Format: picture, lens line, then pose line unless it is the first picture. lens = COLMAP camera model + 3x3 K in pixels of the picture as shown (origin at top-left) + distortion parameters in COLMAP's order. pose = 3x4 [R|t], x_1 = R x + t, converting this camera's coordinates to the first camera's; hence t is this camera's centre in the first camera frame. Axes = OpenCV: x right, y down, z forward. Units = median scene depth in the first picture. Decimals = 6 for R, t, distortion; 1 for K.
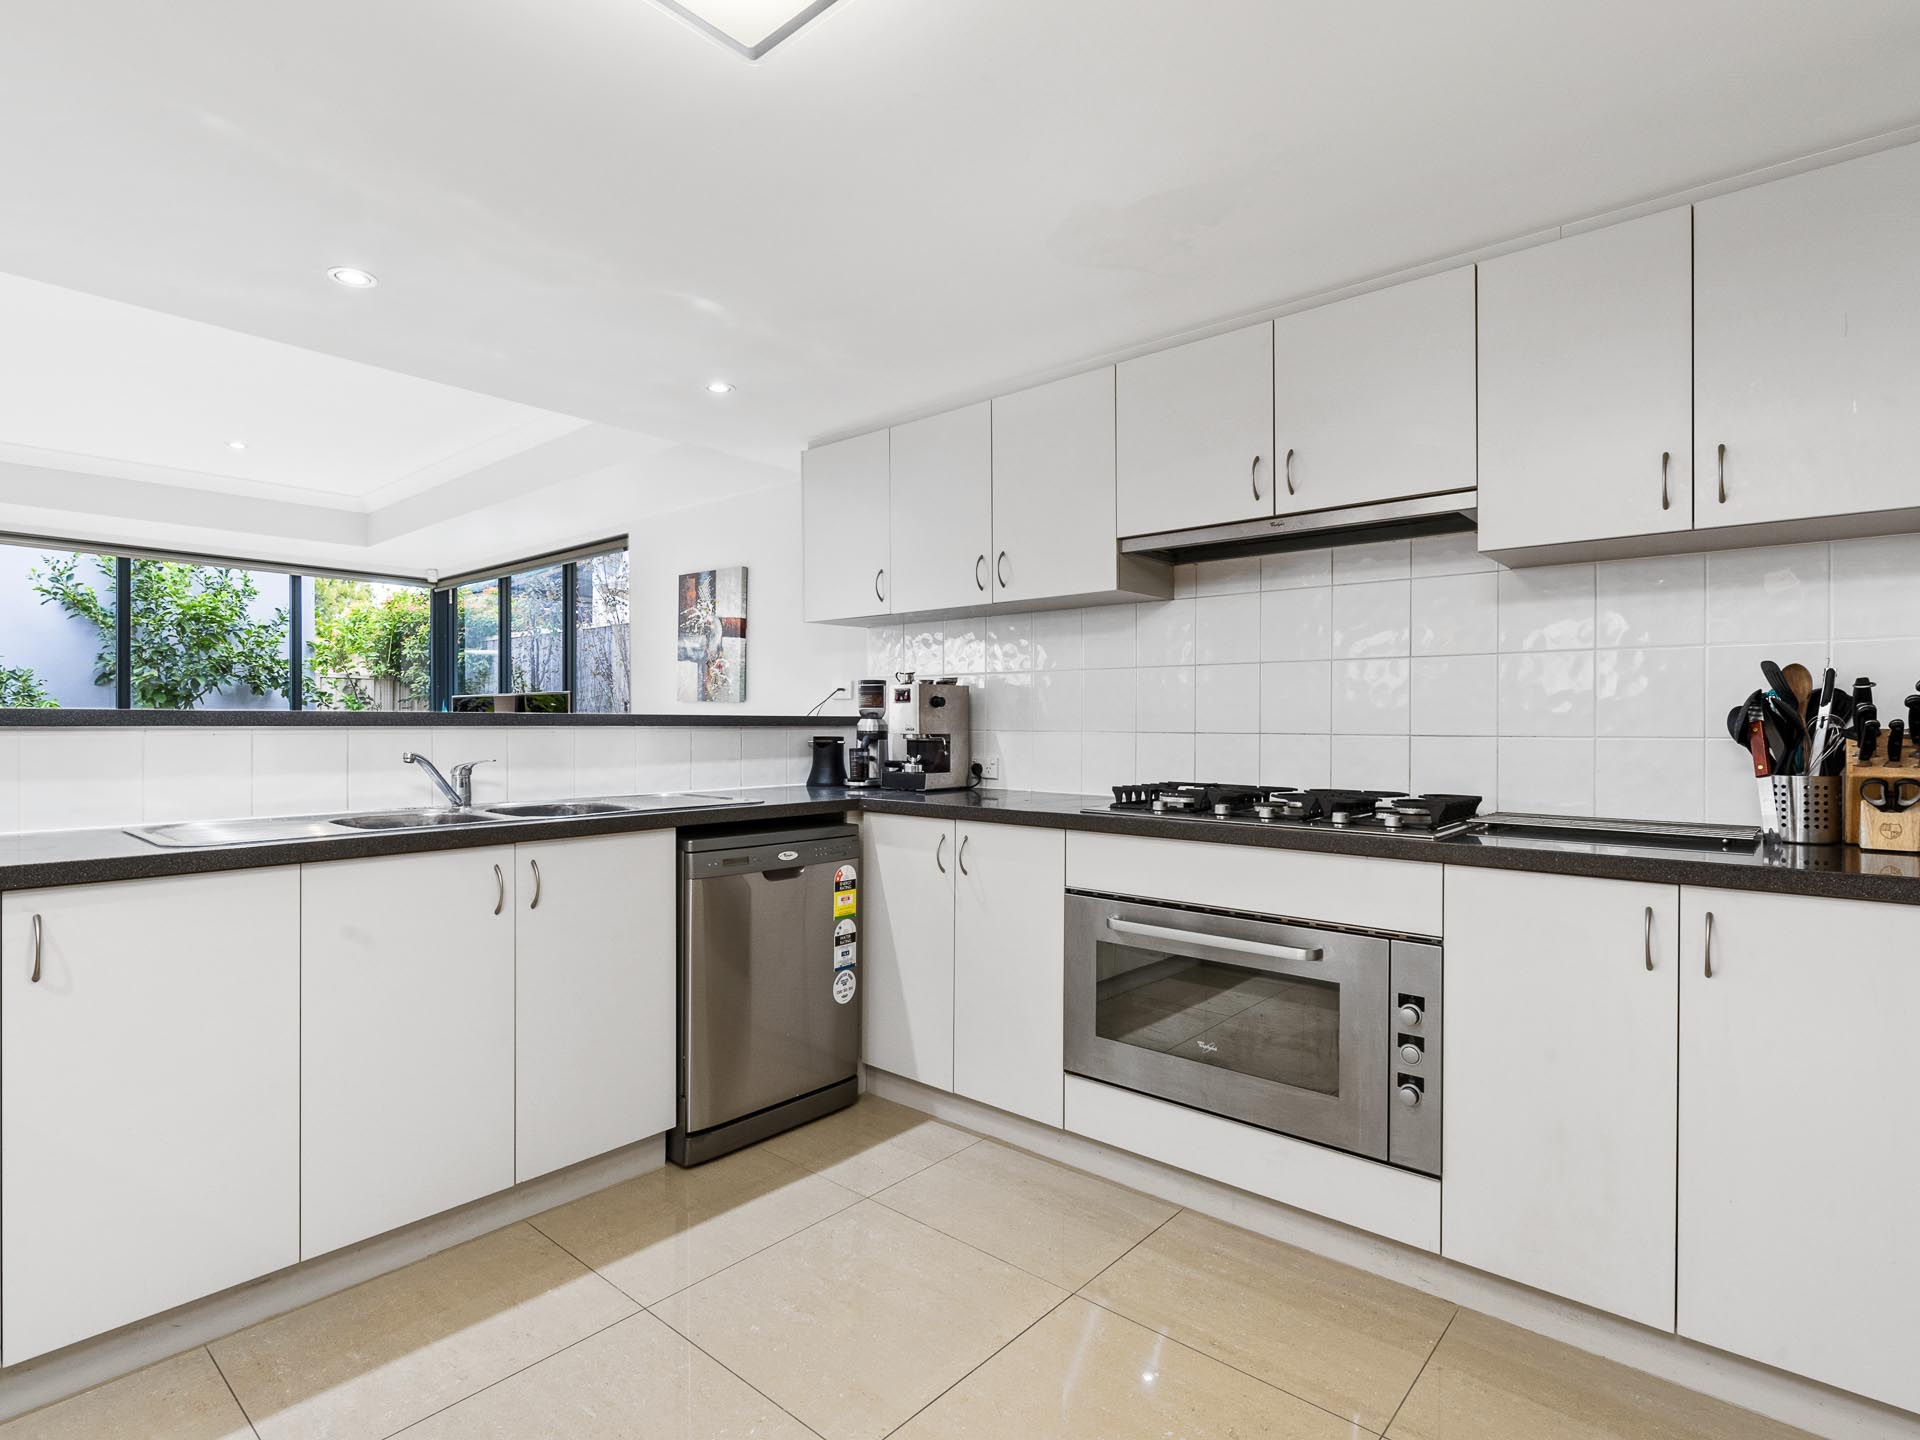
lens RADIAL K [[971.8, 0, 960.0], [0, 971.8, 720.0], [0, 0, 1]] dist [-0.003851, -0.000438]
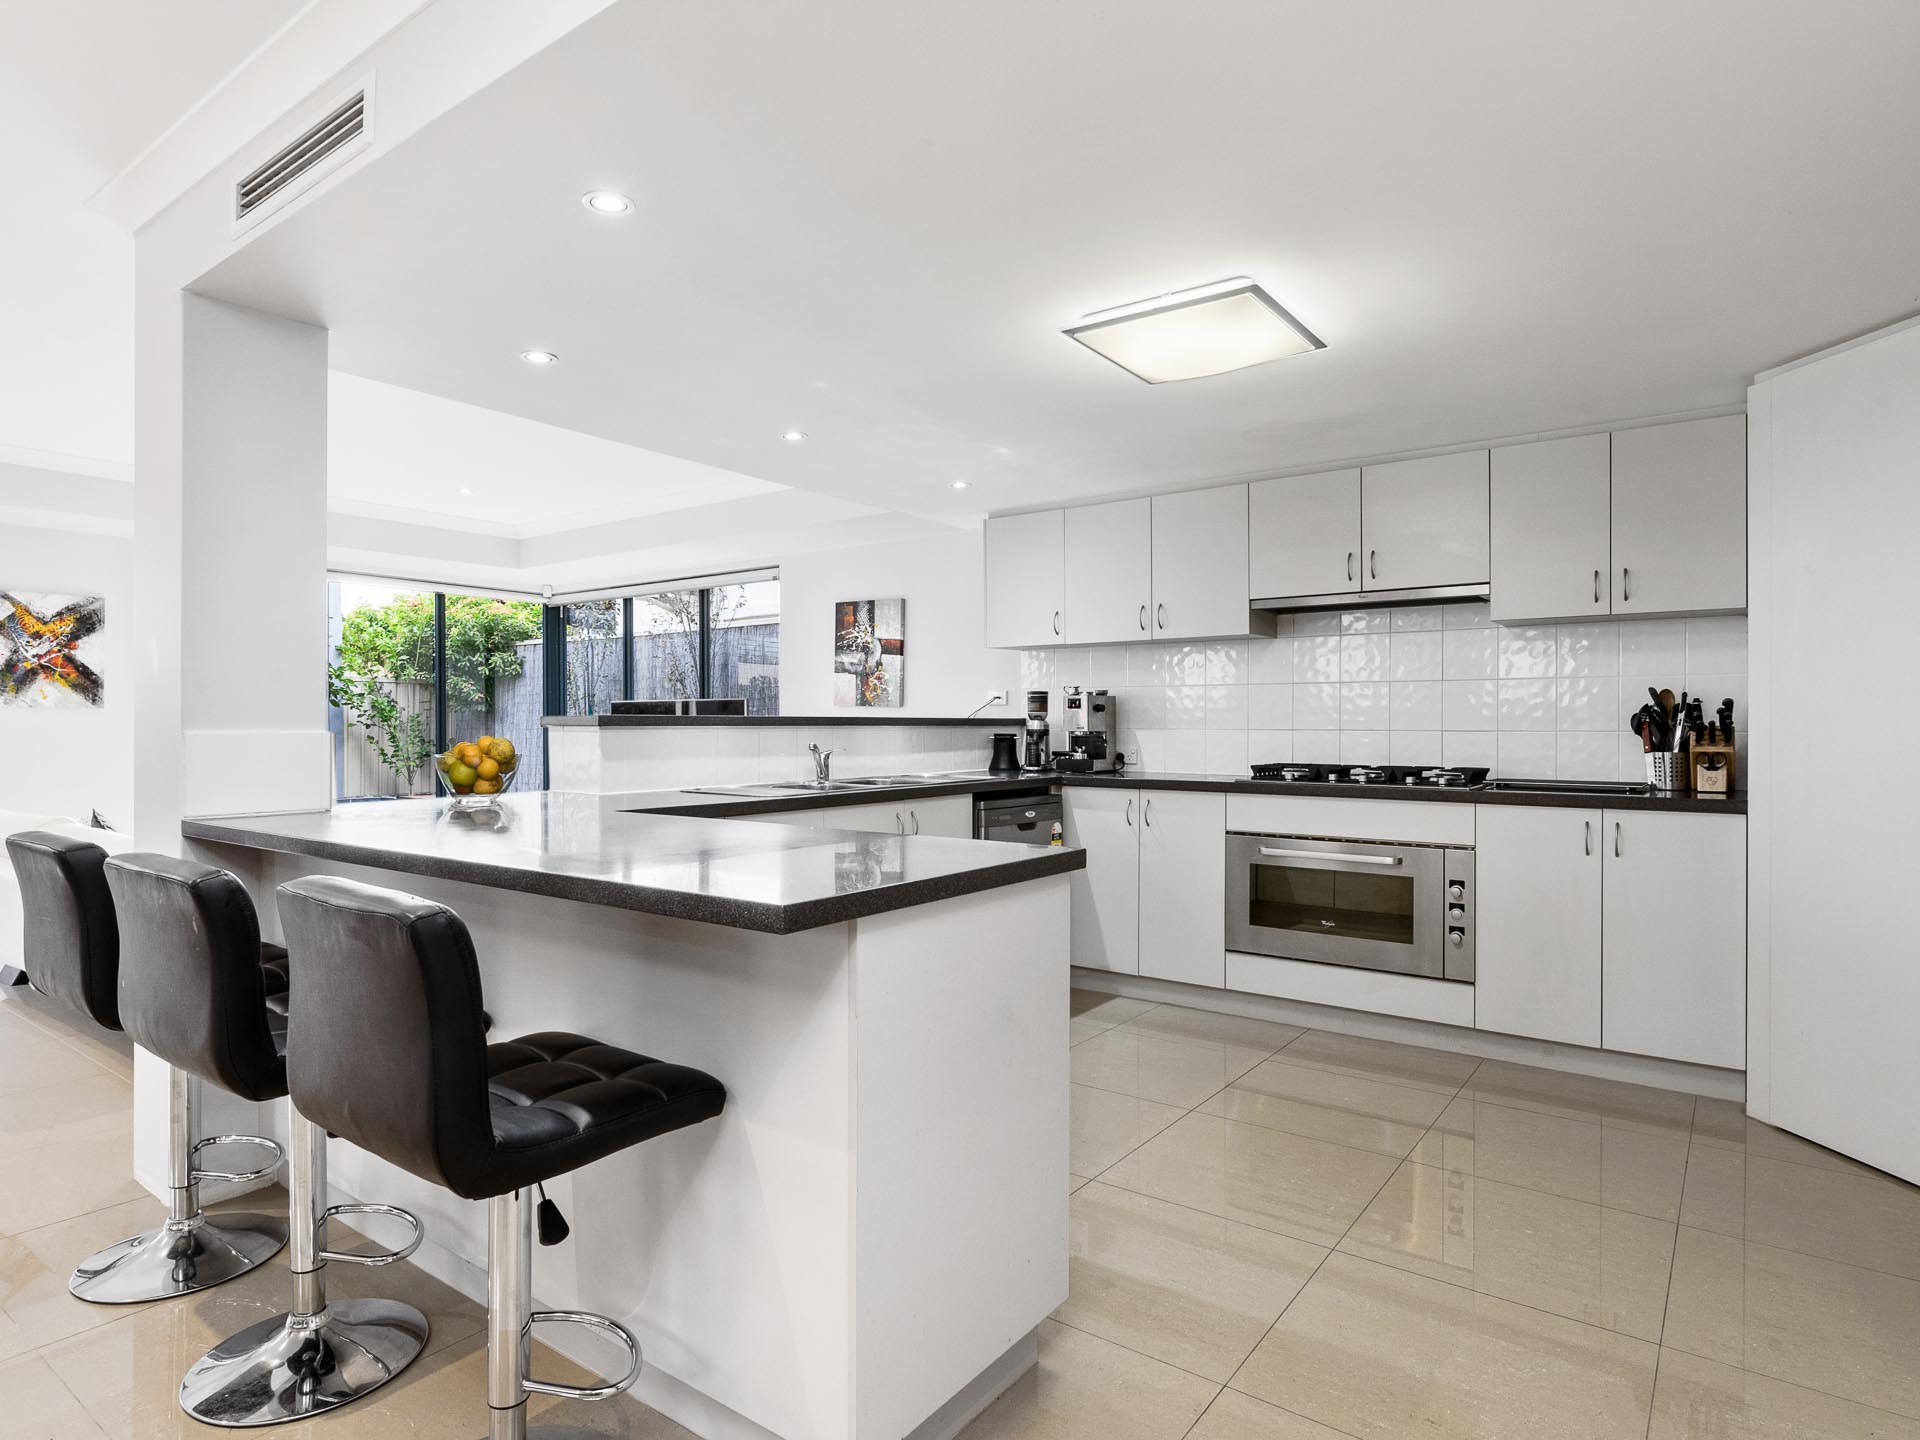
lens RADIAL K [[1065.0, 0, 960.0], [0, 1065.0, 720.0], [0, 0, 1]] dist [0.002435, 0.000647]
pose [[0.996694, -0.001333, 0.081239, -0.391271], [0.001321, 0.999999, 0.000201, -0.002525], [-0.081239, -0.000093, 0.996695, -0.562248]]
